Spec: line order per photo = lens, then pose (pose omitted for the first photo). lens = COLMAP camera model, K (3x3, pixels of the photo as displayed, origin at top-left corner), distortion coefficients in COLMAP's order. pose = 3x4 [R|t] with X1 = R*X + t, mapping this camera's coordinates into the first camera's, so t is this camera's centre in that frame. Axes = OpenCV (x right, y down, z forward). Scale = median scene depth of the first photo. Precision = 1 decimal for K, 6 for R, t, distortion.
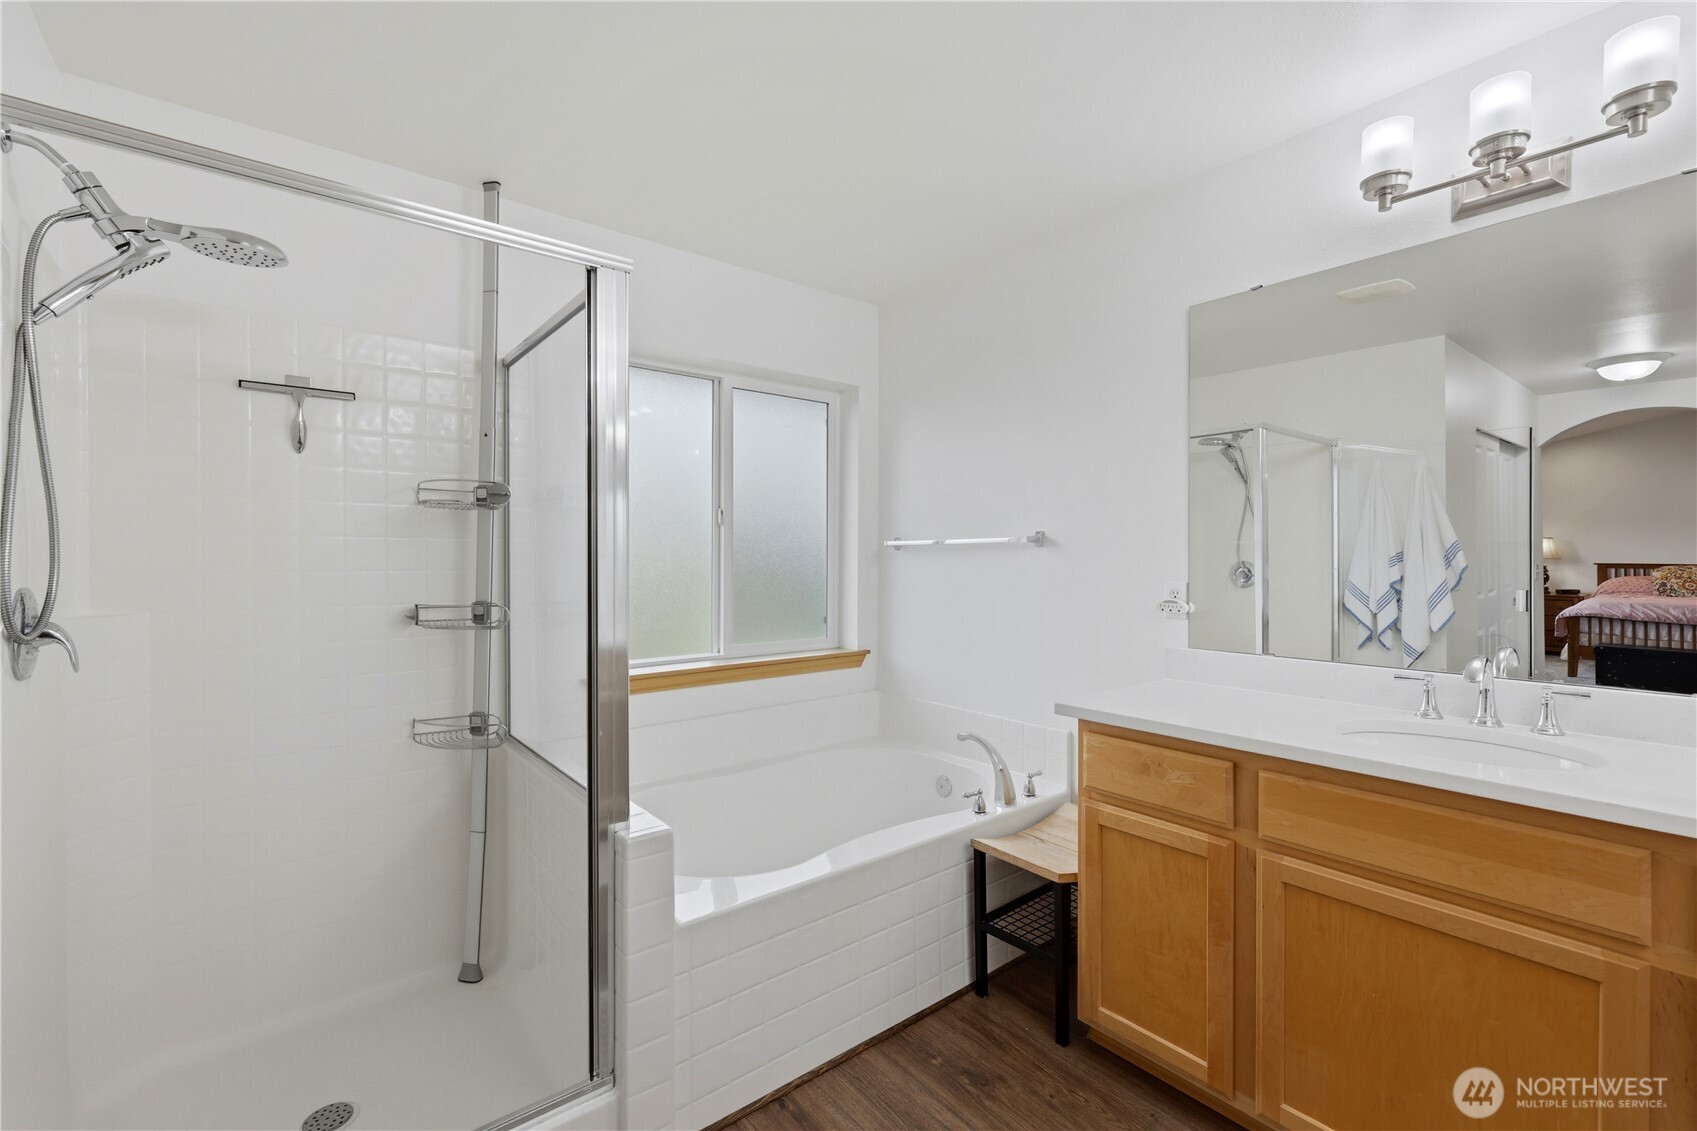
lens RADIAL K [[729.3, 0, 846.1], [0, 729.3, 559.0], [0, 0, 1]] dist [-0.000267, -0.000253]
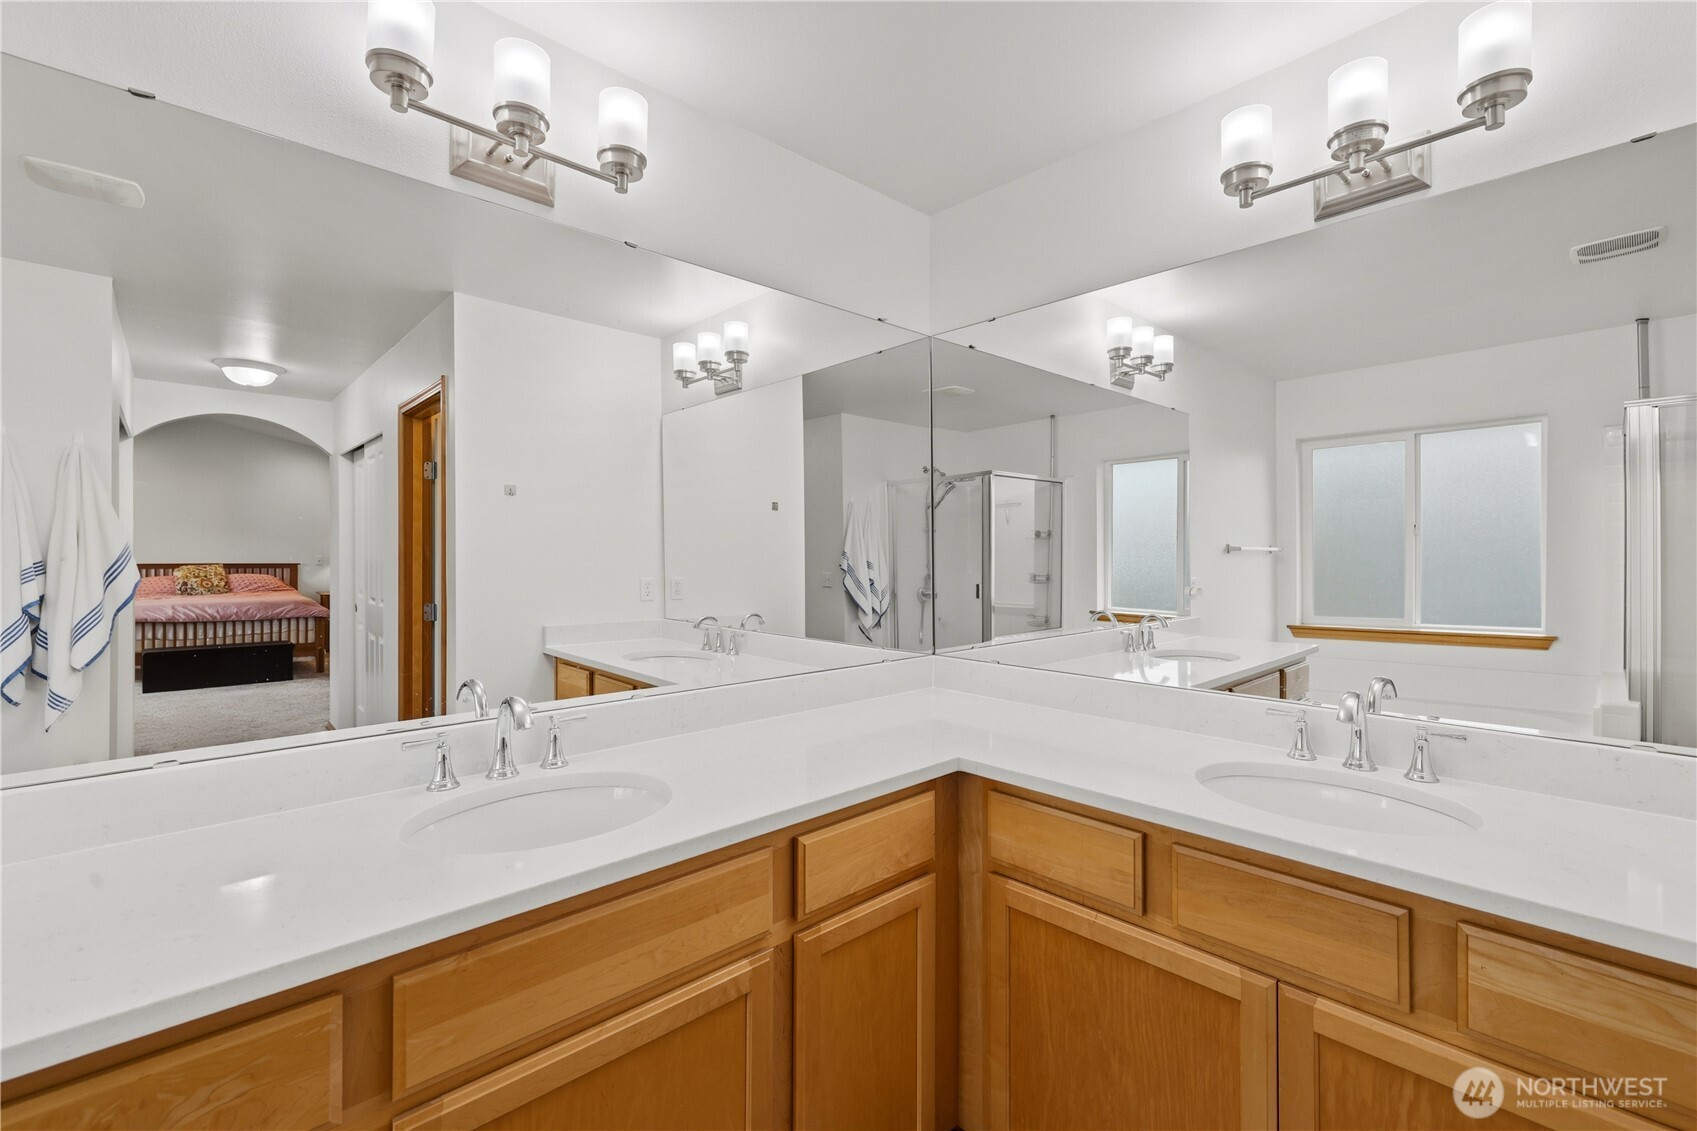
lens RADIAL K [[741.4, 0, 852.6], [0, 741.4, 548.9], [0, 0, 1]] dist [0.001023, 0.000192]
pose [[-0.091323, 0.002228, 0.995819, -0.015519], [0.003321, 0.999993, -0.001933, -0.016222], [-0.995816, 0.003131, -0.091330, 0.269093]]
